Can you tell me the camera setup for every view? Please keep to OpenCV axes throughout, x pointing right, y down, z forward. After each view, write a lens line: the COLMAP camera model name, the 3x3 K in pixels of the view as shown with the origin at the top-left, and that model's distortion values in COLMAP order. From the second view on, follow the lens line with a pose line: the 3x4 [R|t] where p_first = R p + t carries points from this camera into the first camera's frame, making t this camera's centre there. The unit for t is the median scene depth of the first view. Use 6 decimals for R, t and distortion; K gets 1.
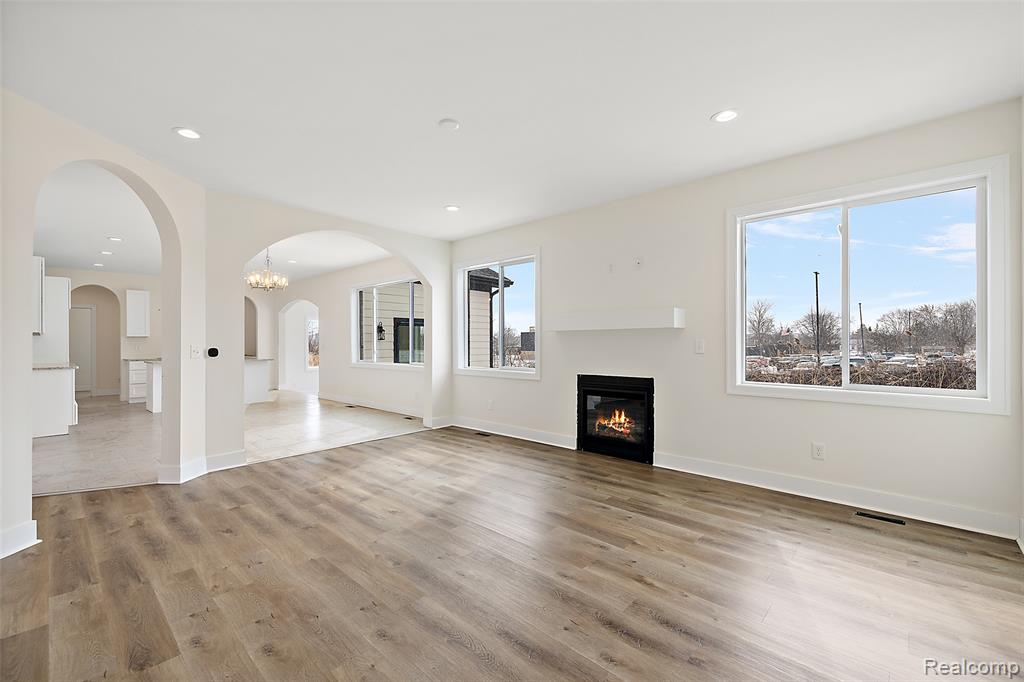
lens RADIAL K [[439.8, 0, 512.2], [0, 439.8, 349.3], [0, 0, 1]] dist [0.009168, -0.001560]
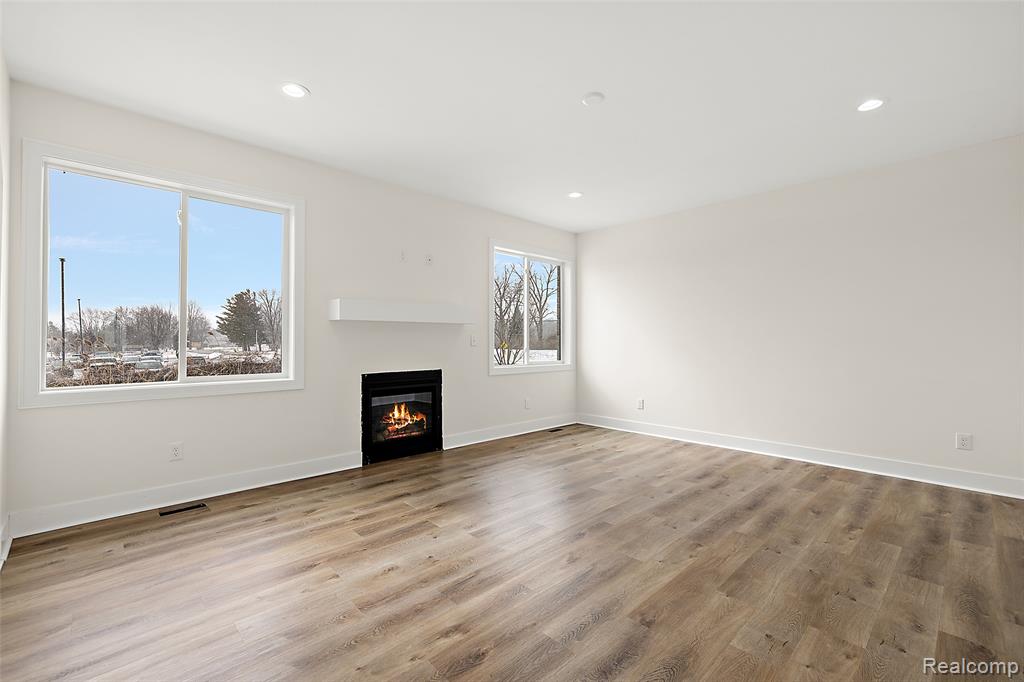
lens RADIAL K [[439.8, 0, 501.9], [0, 439.8, 334.4], [0, 0, 1]] dist [0.009168, -0.001560]
pose [[0.058697, 0.021106, 0.998053, -0.912670], [0.012992, 0.999676, -0.021905, 0.008608], [-0.998191, 0.014252, 0.058403, 0.959286]]
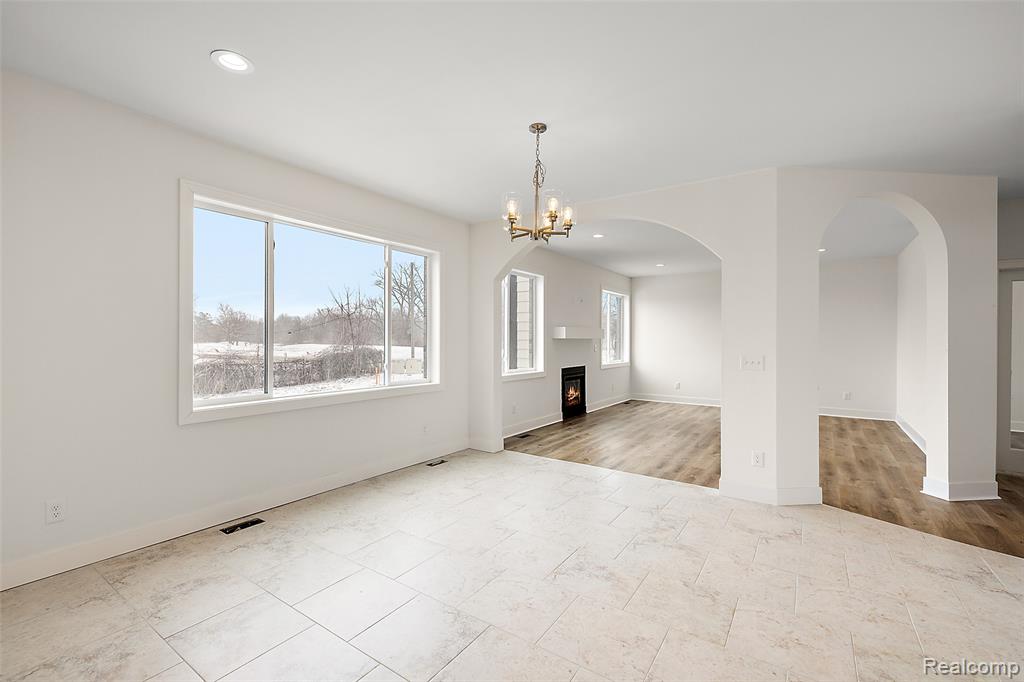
lens RADIAL K [[439.8, 0, 513.5], [0, 439.8, 332.8], [0, 0, 1]] dist [0.009168, -0.001560]
pose [[-0.146215, 0.024396, 0.988952, -1.751885], [0.020103, 0.999563, -0.021686, -0.042680], [-0.989049, 0.016710, -0.146642, 1.904302]]
